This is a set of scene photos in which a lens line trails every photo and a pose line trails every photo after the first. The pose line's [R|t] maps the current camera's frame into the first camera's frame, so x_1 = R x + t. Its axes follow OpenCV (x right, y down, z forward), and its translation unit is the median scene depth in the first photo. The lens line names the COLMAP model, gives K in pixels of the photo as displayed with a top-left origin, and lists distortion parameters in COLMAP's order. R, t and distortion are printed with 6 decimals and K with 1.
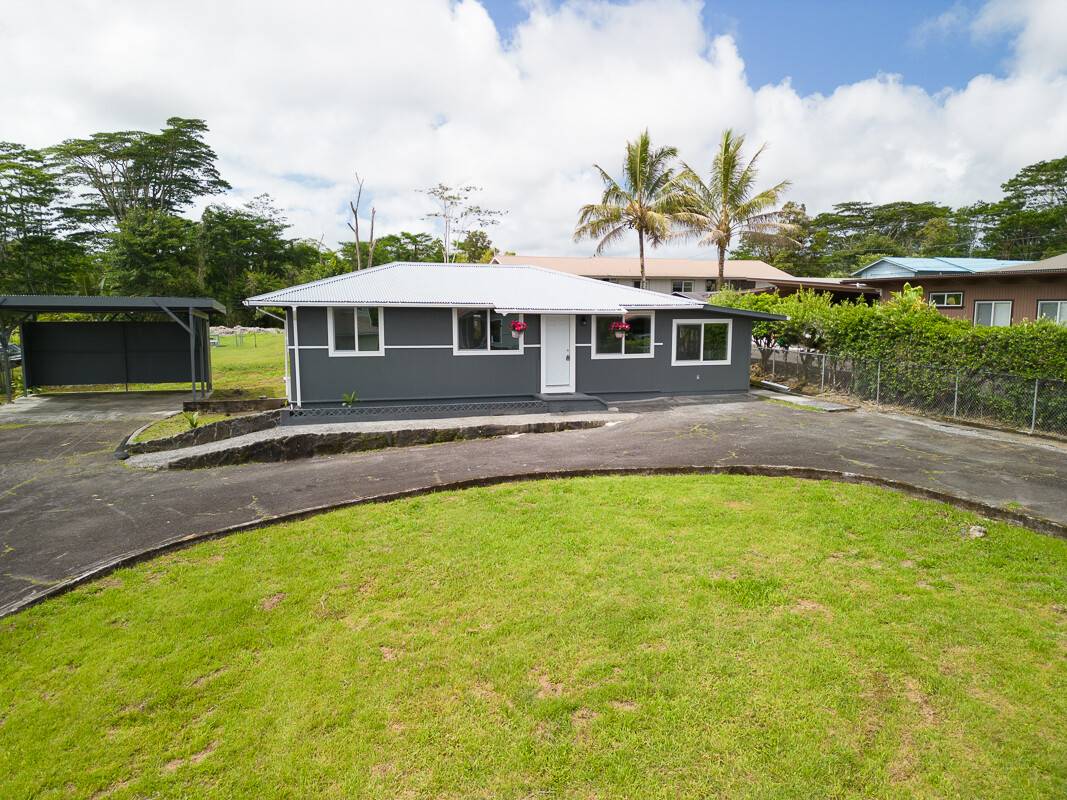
lens RADIAL K [[734.7, 0, 538.2], [0, 734.7, 402.5], [0, 0, 1]] dist [0.090679, -0.099348]
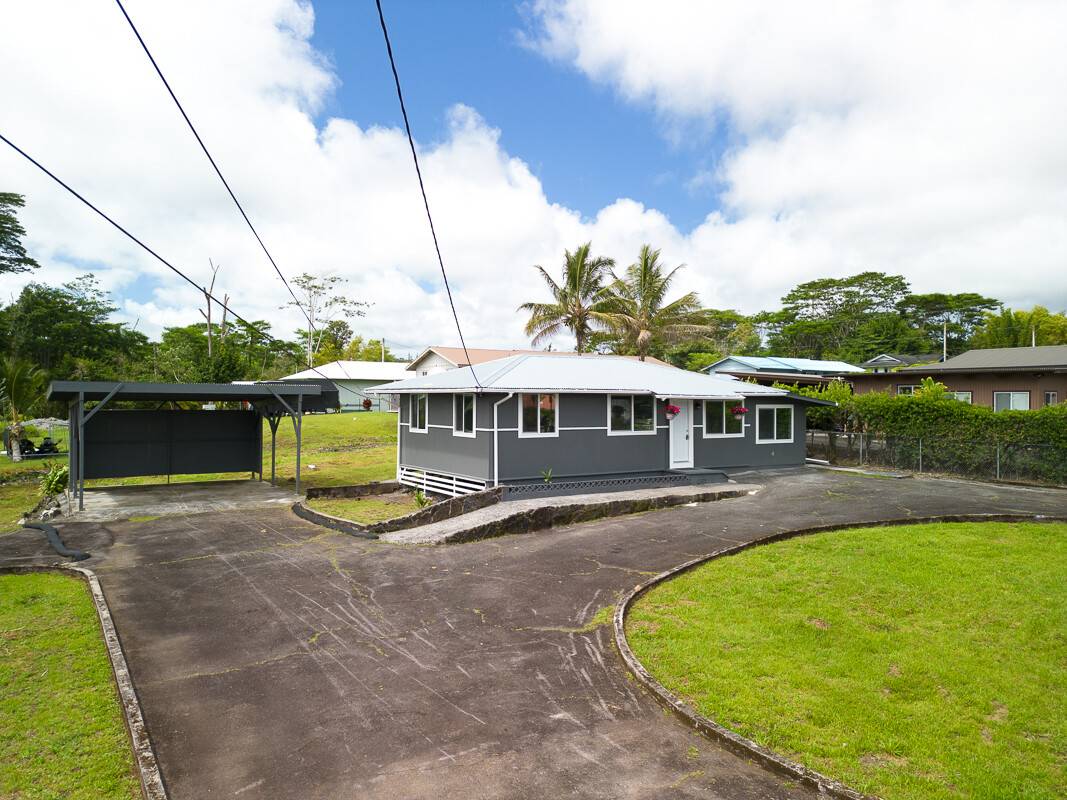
lens RADIAL K [[734.7, 0, 538.2], [0, 734.7, 402.5], [0, 0, 1]] dist [0.090679, -0.099348]
pose [[0.964287, 0.000531, 0.264859, -0.488220], [0.031798, 0.992533, -0.117757, 0.013456], [-0.262944, 0.121974, 0.957070, -0.049528]]
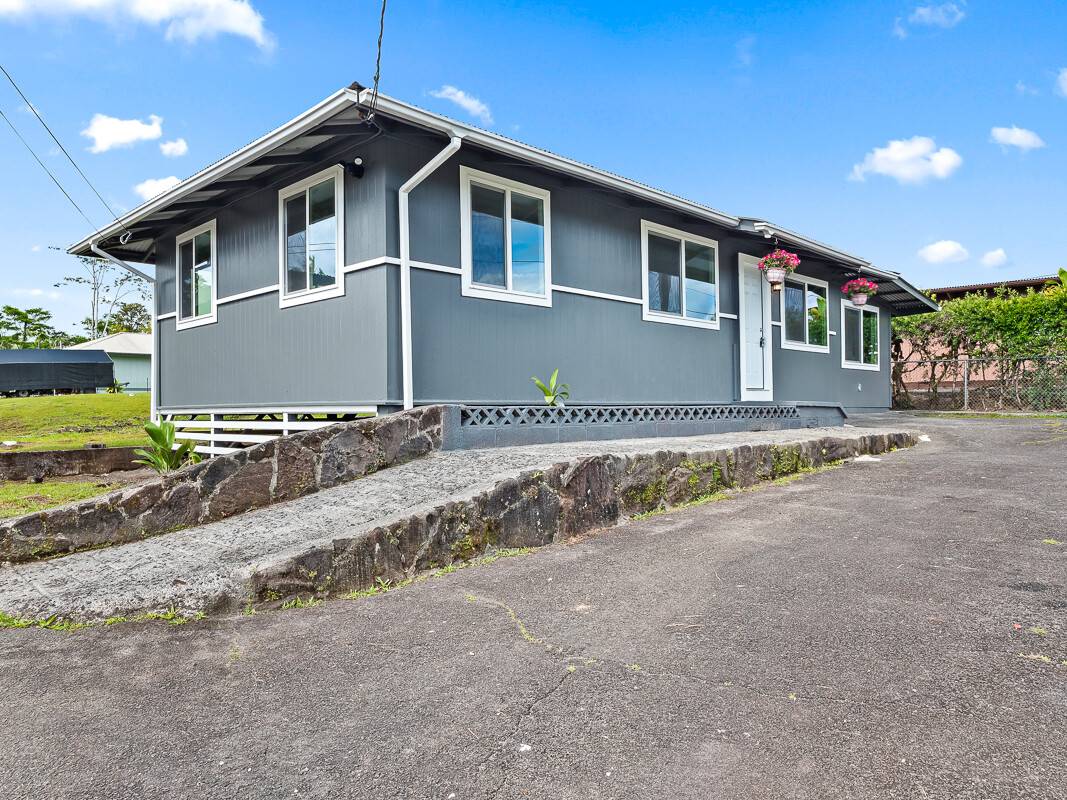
lens RADIAL K [[747.1, 0, 533.6], [0, 747.1, 415.6], [0, 0, 1]] dist [0.002320, -0.000987]
pose [[0.886739, -0.013458, 0.462074, -0.396661], [0.068256, 0.992431, -0.102083, 0.045323], [-0.457203, 0.122061, 0.880947, 0.561684]]
